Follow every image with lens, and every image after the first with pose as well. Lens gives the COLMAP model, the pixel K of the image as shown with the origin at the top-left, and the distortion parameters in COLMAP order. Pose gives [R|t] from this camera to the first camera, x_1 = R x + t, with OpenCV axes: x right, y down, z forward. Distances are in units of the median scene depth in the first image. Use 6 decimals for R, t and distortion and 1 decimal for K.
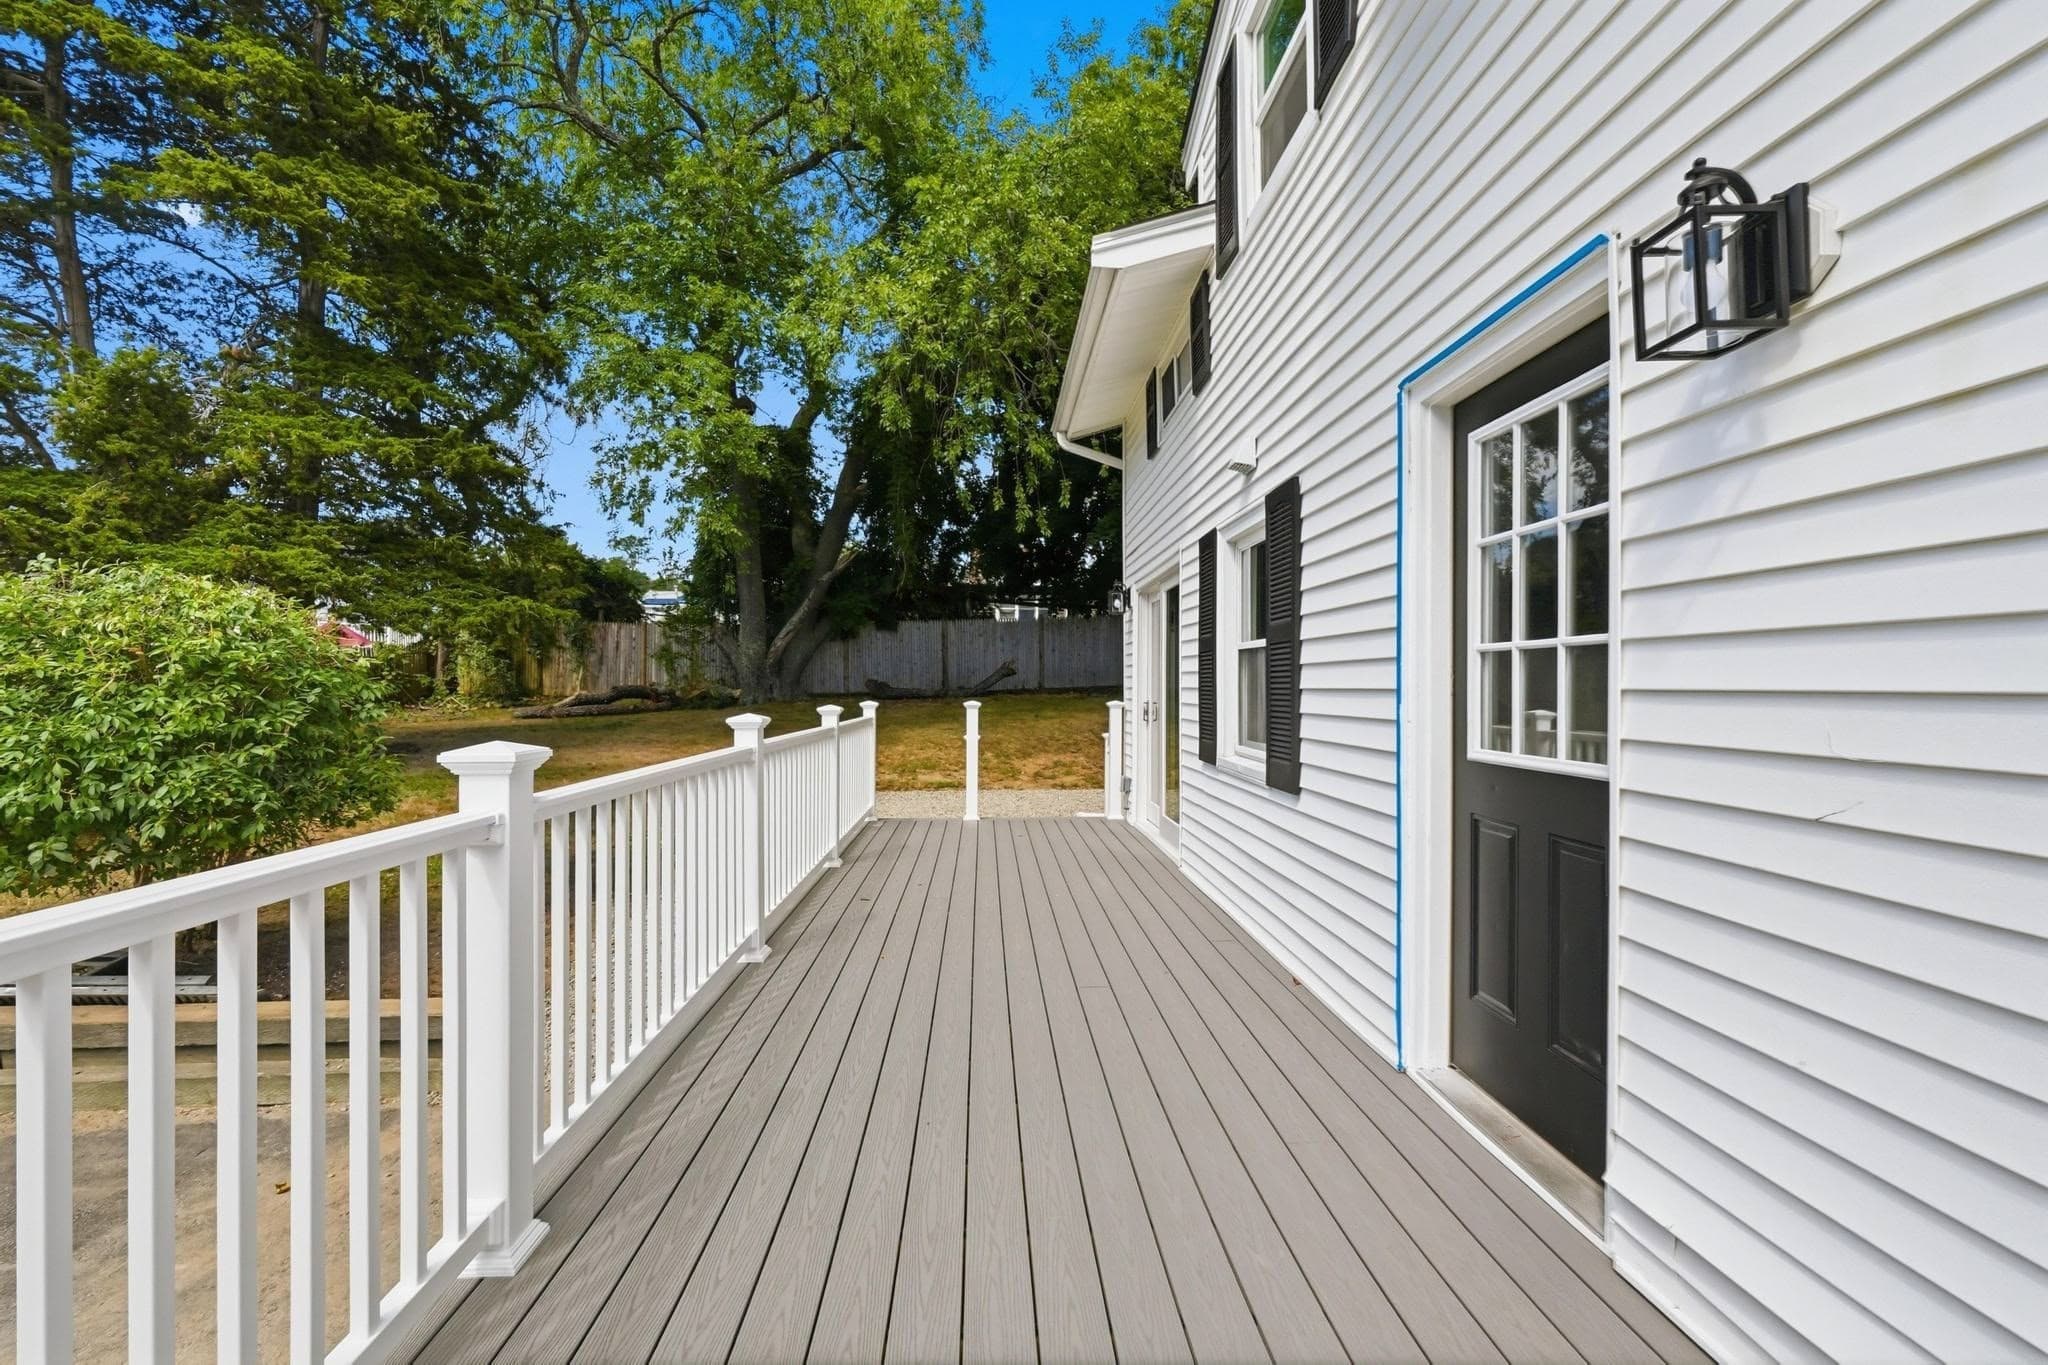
lens RADIAL K [[832.9, 0, 1024.0], [0, 832.9, 682.5], [0, 0, 1]] dist [0.000092, -0.000001]
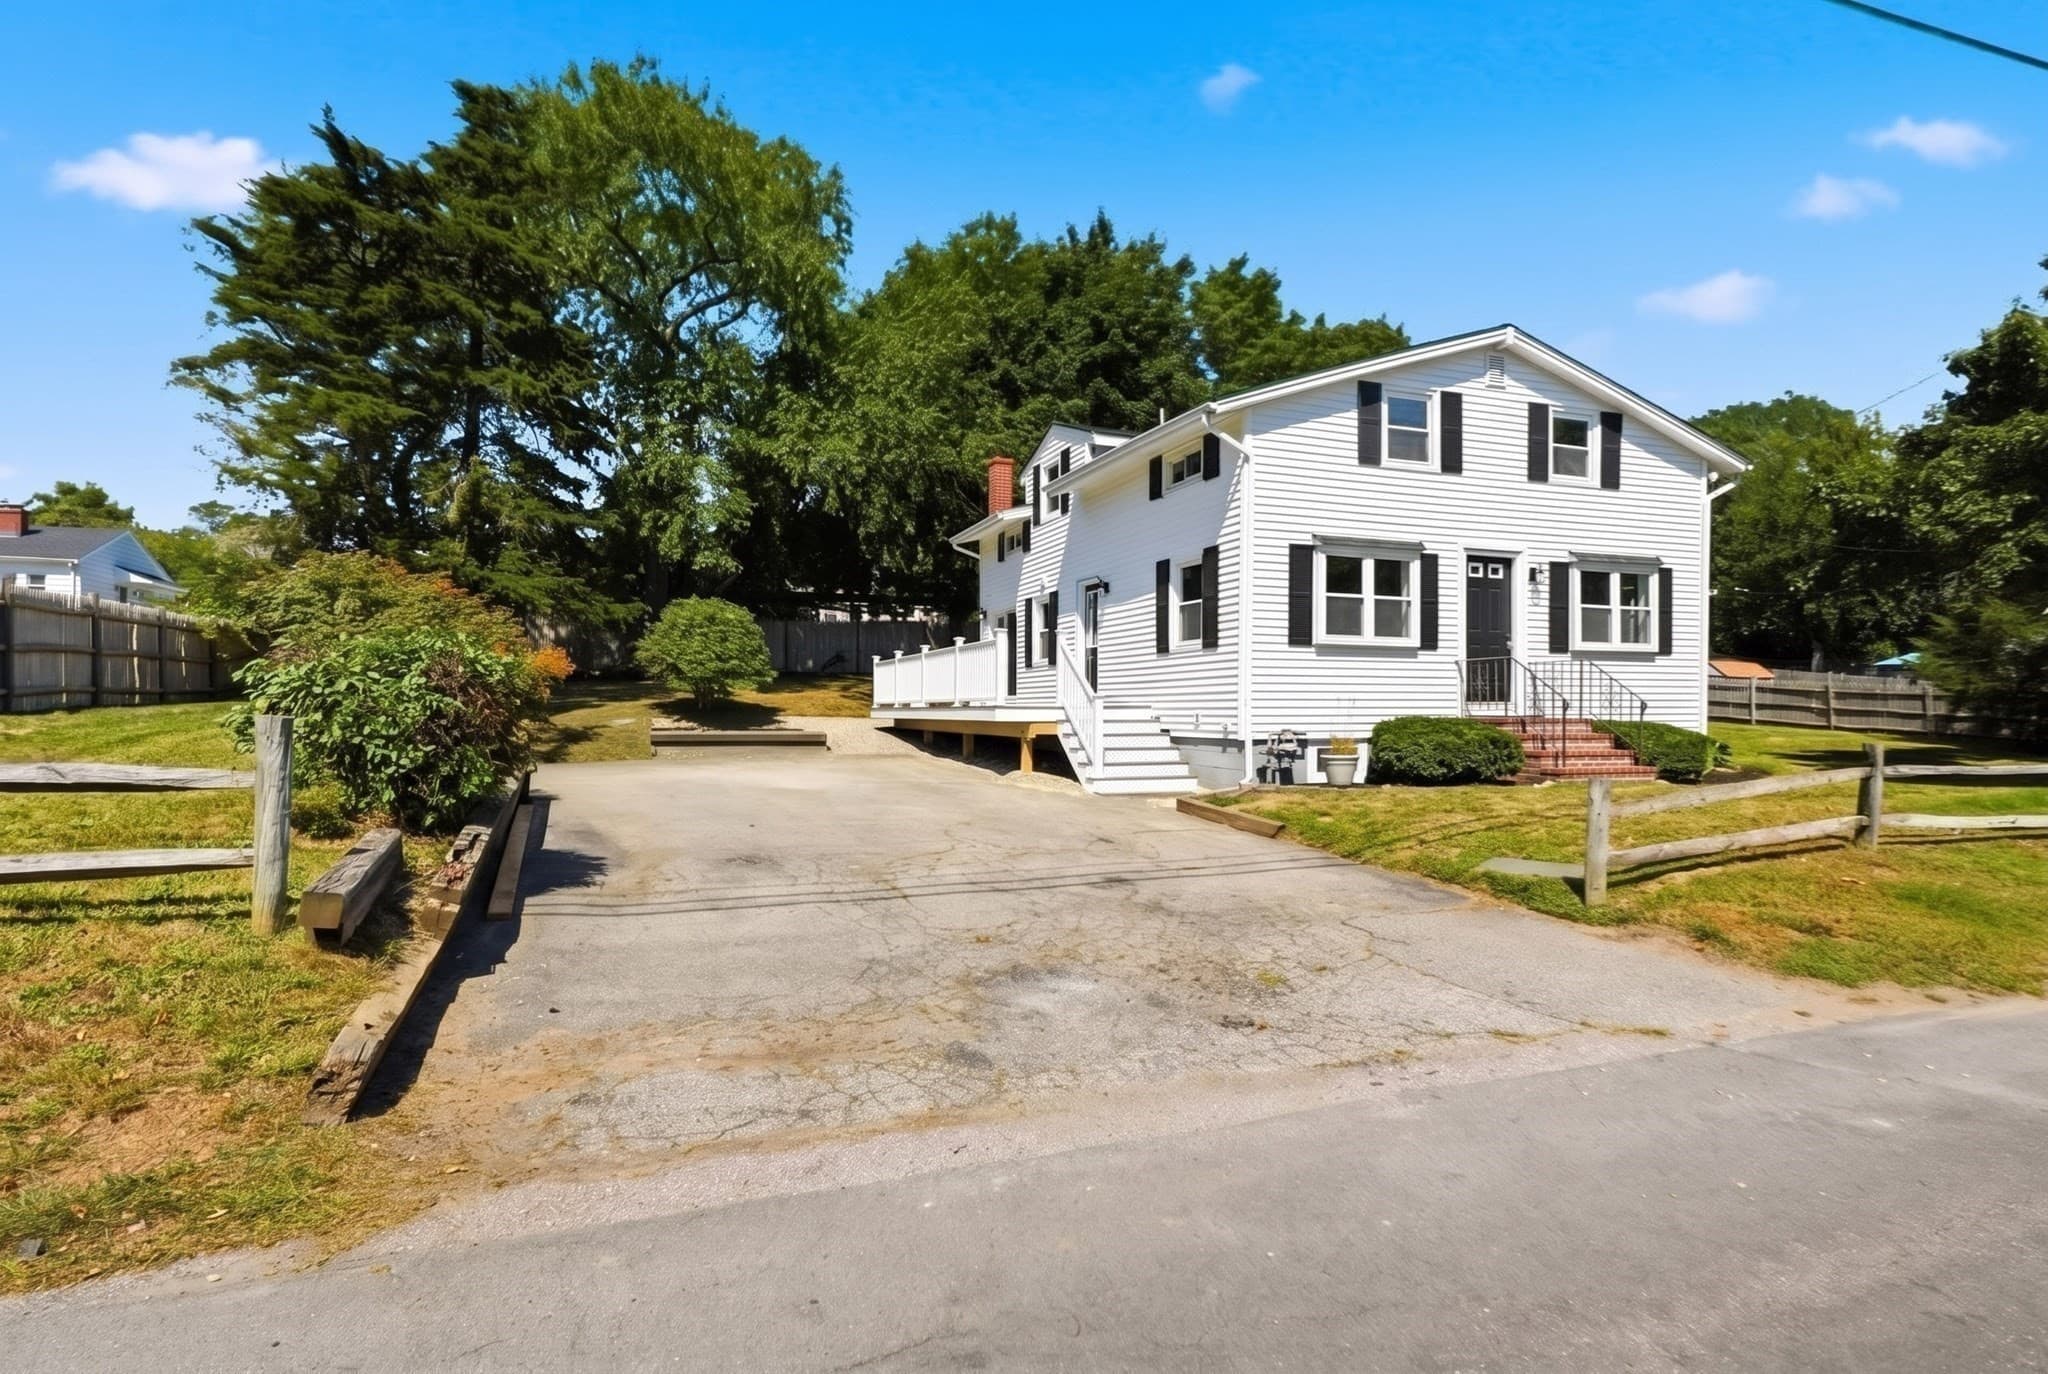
lens RADIAL K [[1053.3, 0, 1031.4], [0, 1053.3, 712.2], [0, 0, 1]] dist [0.001719, 0.000188]
pose [[0.949735, 0.005577, 0.313006, -1.051430], [-0.007348, 0.999963, 0.004481, 0.249081], [-0.312969, -0.006555, 0.949741, -2.900488]]
